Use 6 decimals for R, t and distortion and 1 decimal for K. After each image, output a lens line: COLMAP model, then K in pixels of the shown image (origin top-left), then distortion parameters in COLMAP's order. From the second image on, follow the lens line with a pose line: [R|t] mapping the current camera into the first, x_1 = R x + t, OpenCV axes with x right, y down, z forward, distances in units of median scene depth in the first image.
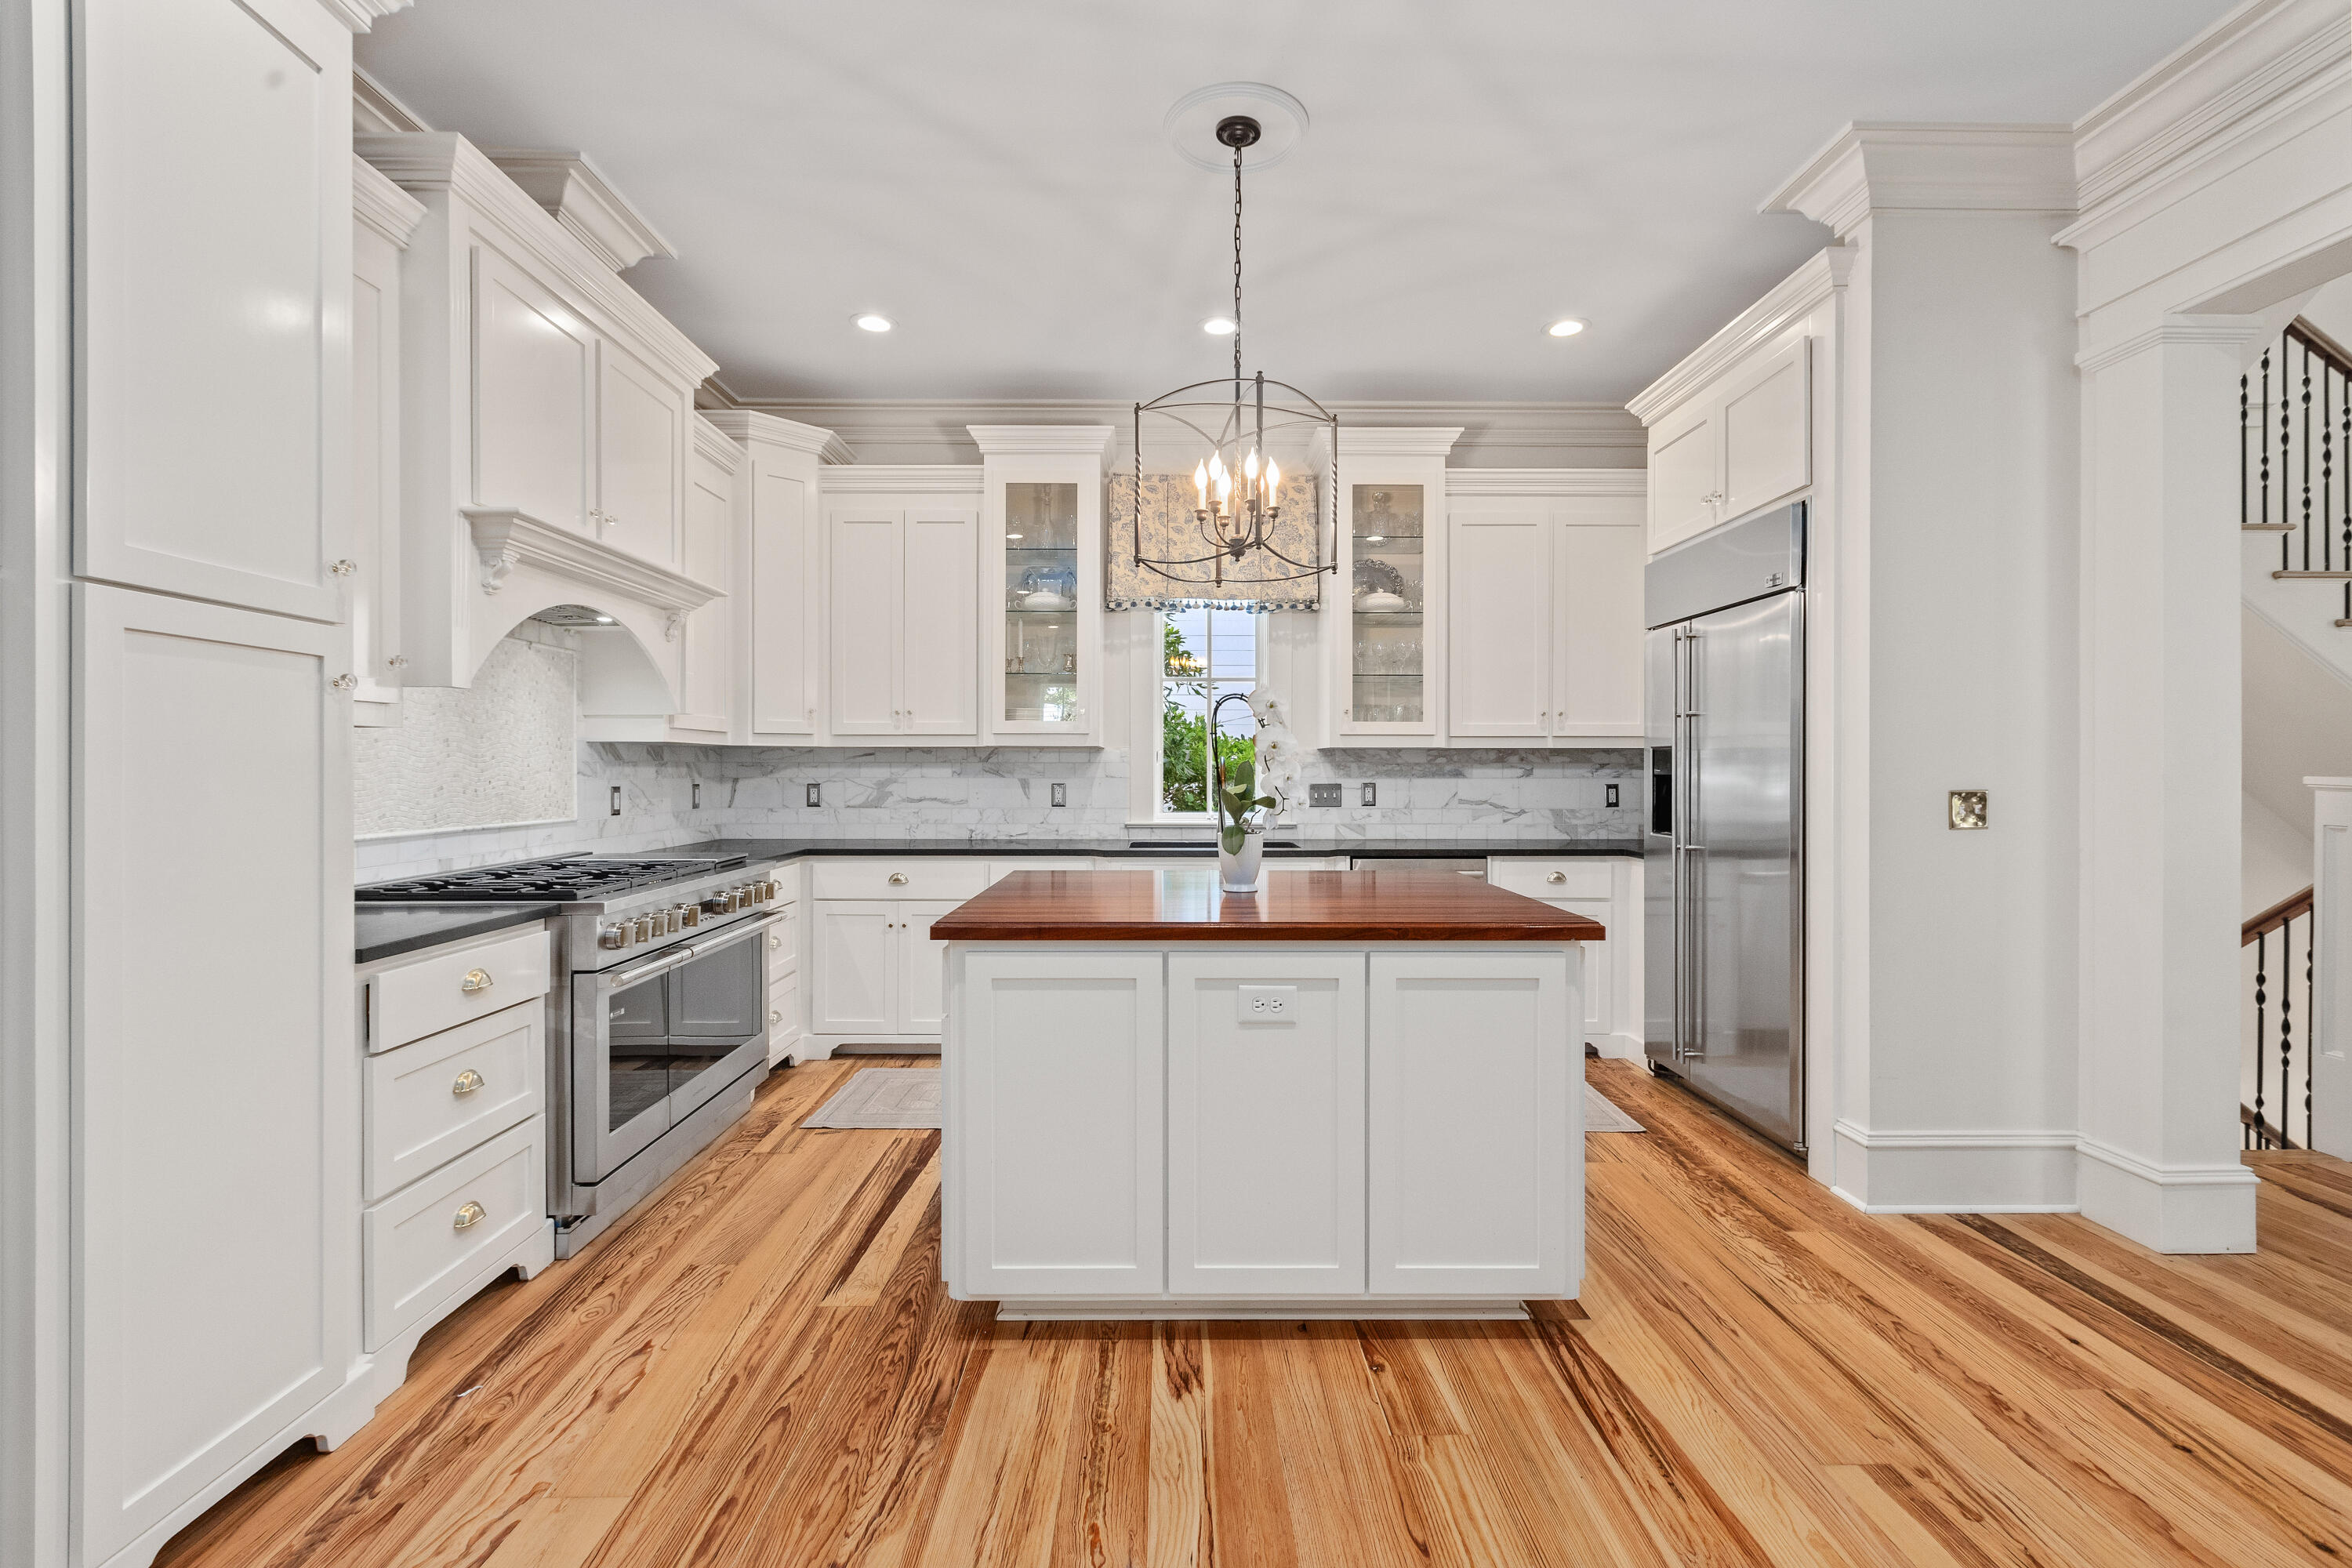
lens RADIAL K [[1065.1, 0, 1194.1], [0, 1065.1, 769.6], [0, 0, 1]] dist [0.004247, -0.001701]
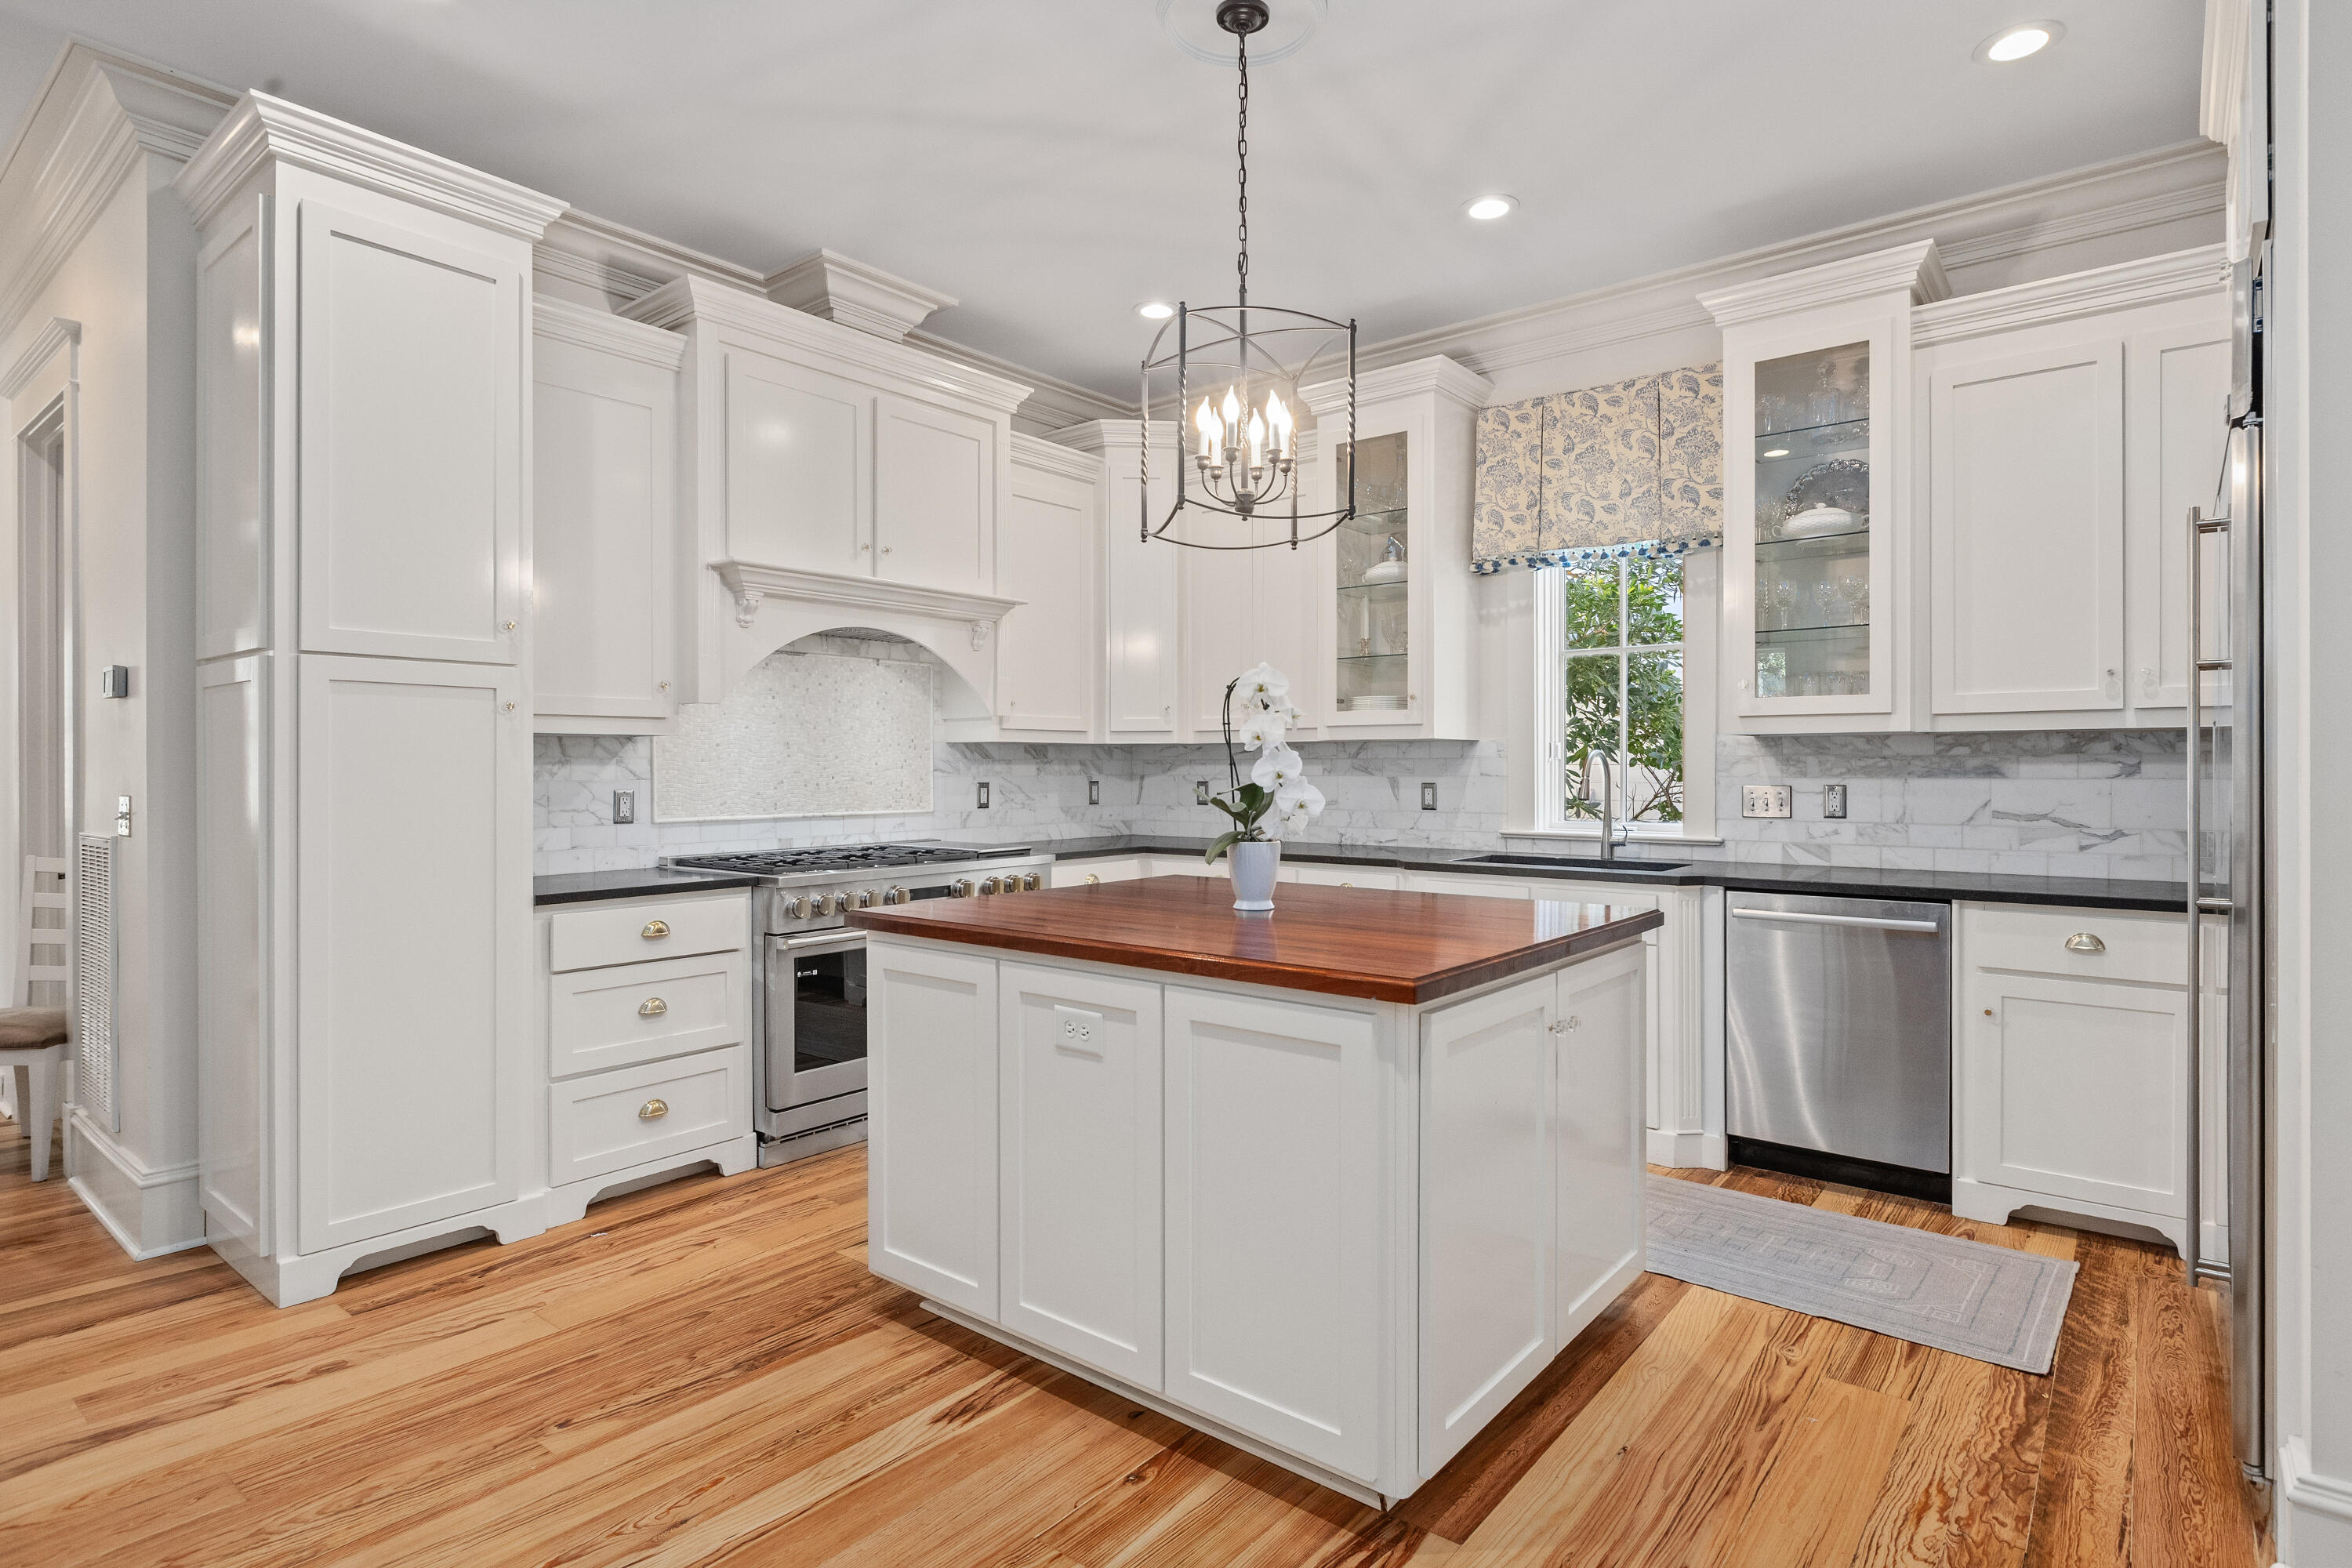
lens RADIAL K [[1223.0, 0, 1188.8], [0, 1223.0, 767.2], [0, 0, 1]] dist [-0.001103, -0.000786]
pose [[0.766428, -0.002123, -0.642326, 0.502060], [0.001791, 0.999998, -0.001167, 0.002036], [0.642327, -0.000256, 0.766430, 0.177862]]
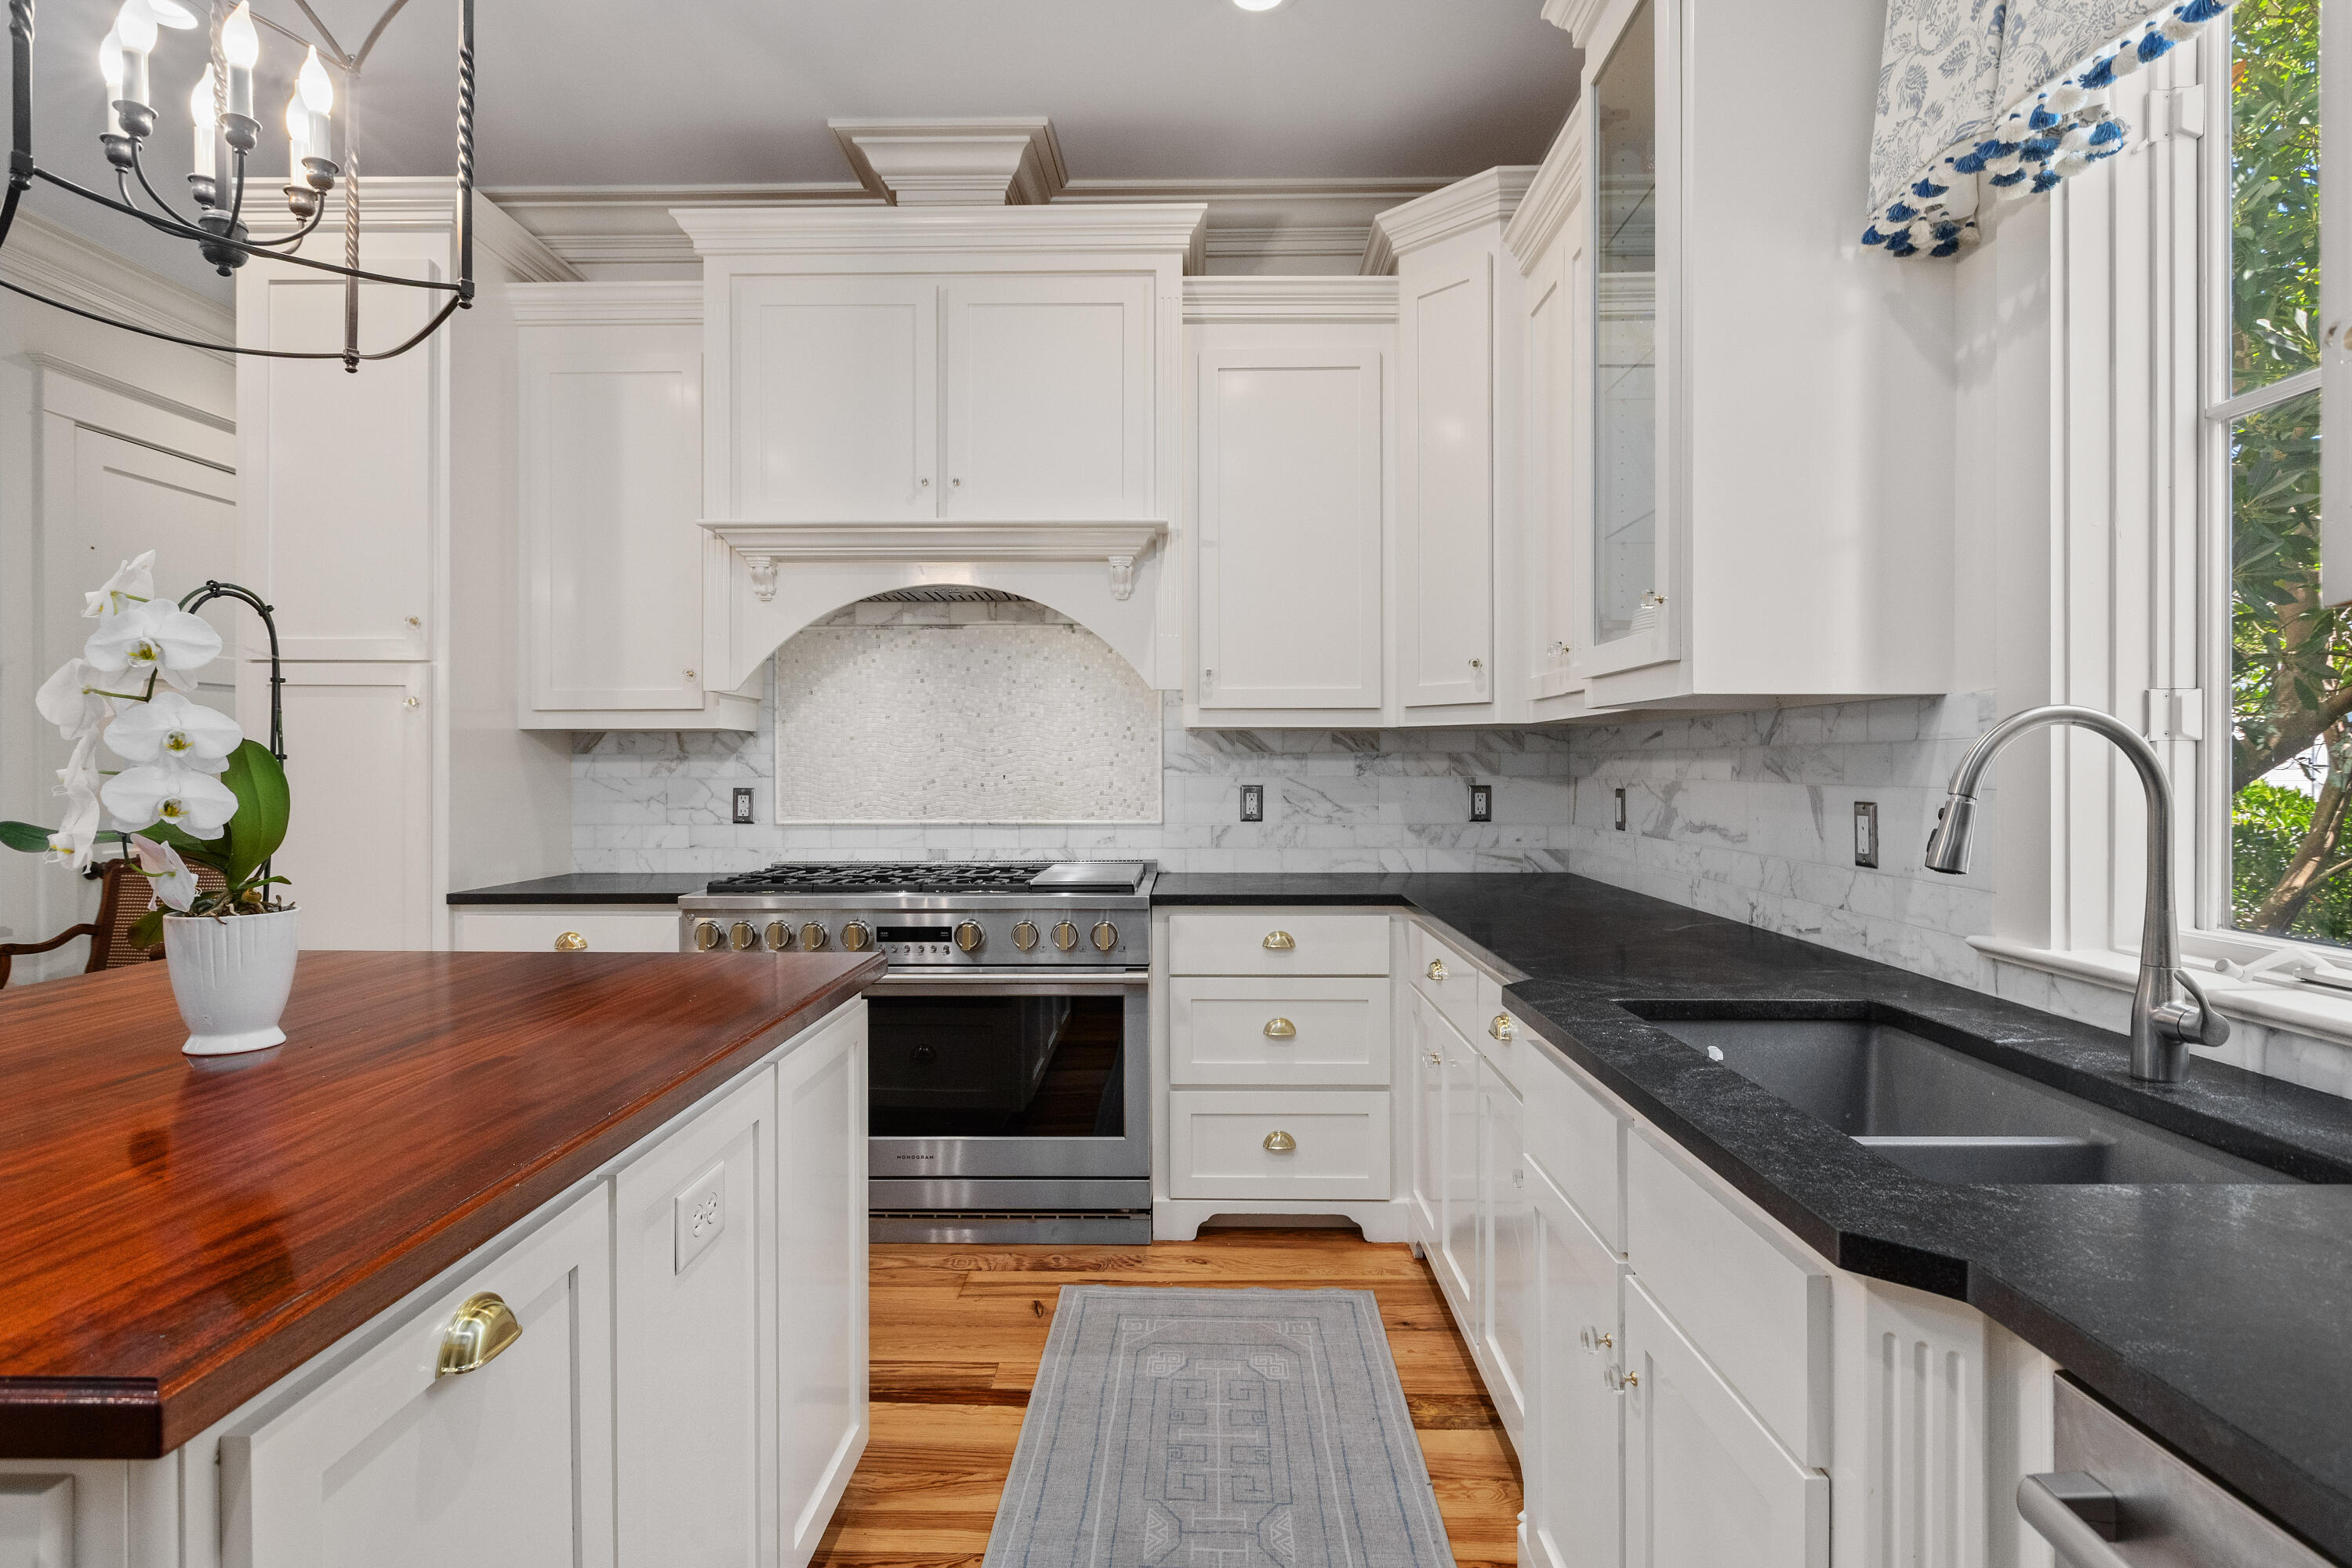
lens RADIAL K [[1223.0, 0, 1173.0], [0, 1223.0, 762.9], [0, 0, 1]] dist [-0.001103, -0.000786]
pose [[-0.057545, -0.001682, -0.998342, 0.413721], [0.000265, 0.999999, -0.001700, 0.001067], [0.998343, -0.000362, -0.057544, 1.122964]]
